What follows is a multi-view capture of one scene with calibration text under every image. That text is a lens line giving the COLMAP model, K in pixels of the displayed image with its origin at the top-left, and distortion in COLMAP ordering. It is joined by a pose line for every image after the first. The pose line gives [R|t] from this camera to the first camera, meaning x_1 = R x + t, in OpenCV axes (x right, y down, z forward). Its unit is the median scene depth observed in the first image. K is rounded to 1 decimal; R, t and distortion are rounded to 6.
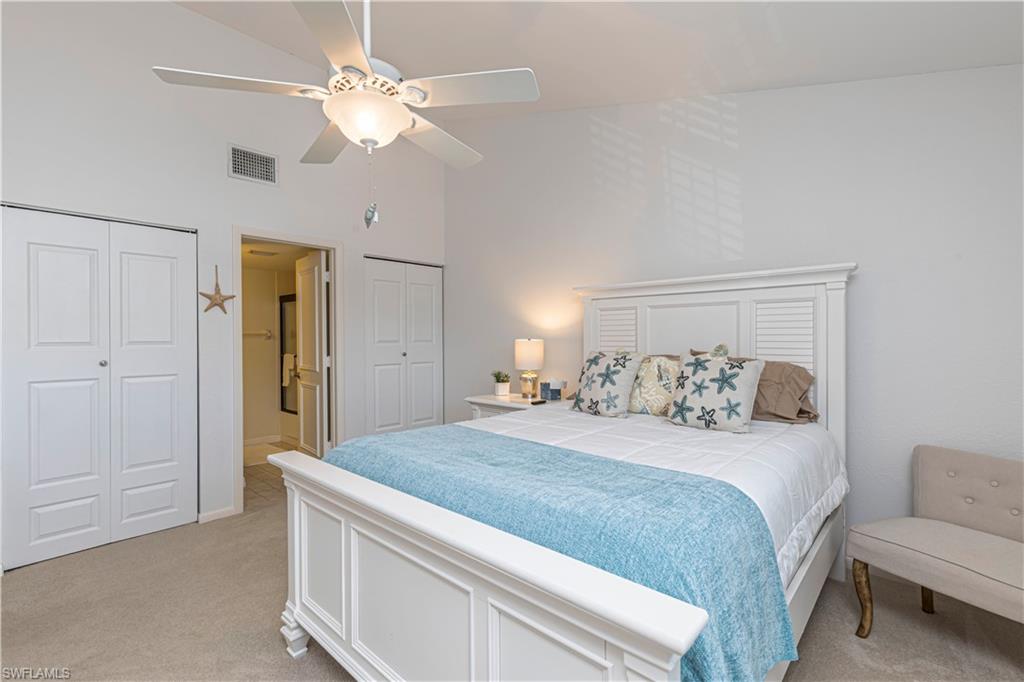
lens RADIAL K [[456.7, 0, 517.7], [0, 456.7, 339.5], [0, 0, 1]] dist [0.004831, -0.000100]
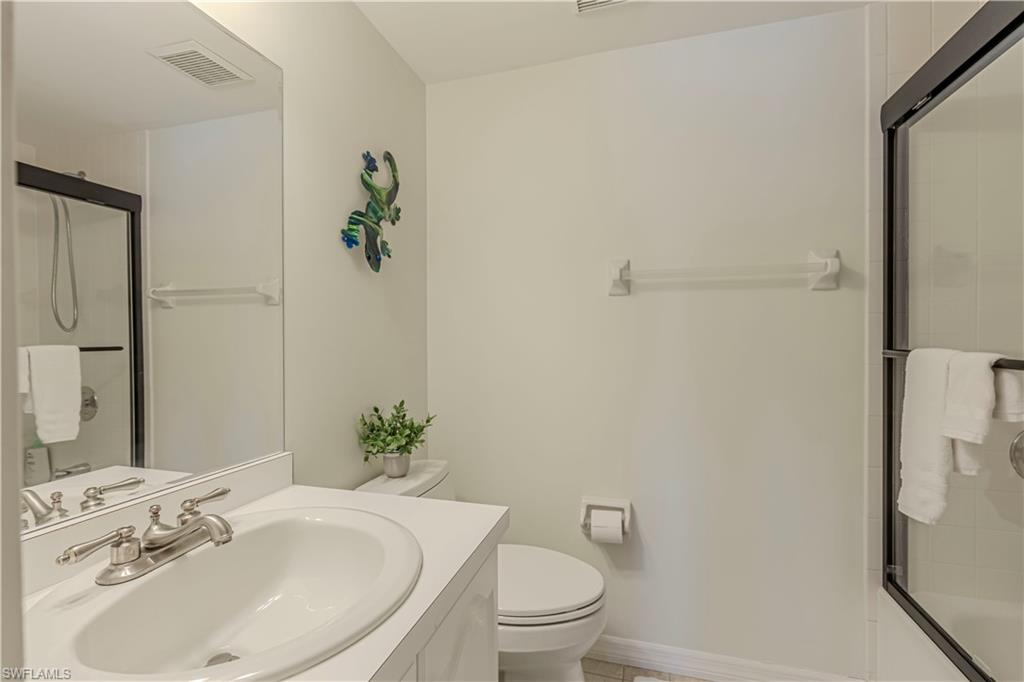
lens RADIAL K [[456.7, 0, 517.7], [0, 456.7, 339.5], [0, 0, 1]] dist [0.004831, -0.000100]
pose [[0.438201, 0.016306, -0.898729, -0.400557], [-0.008486, 0.999866, 0.014003, 0.024606], [0.898837, 0.001491, 0.438281, 0.747742]]
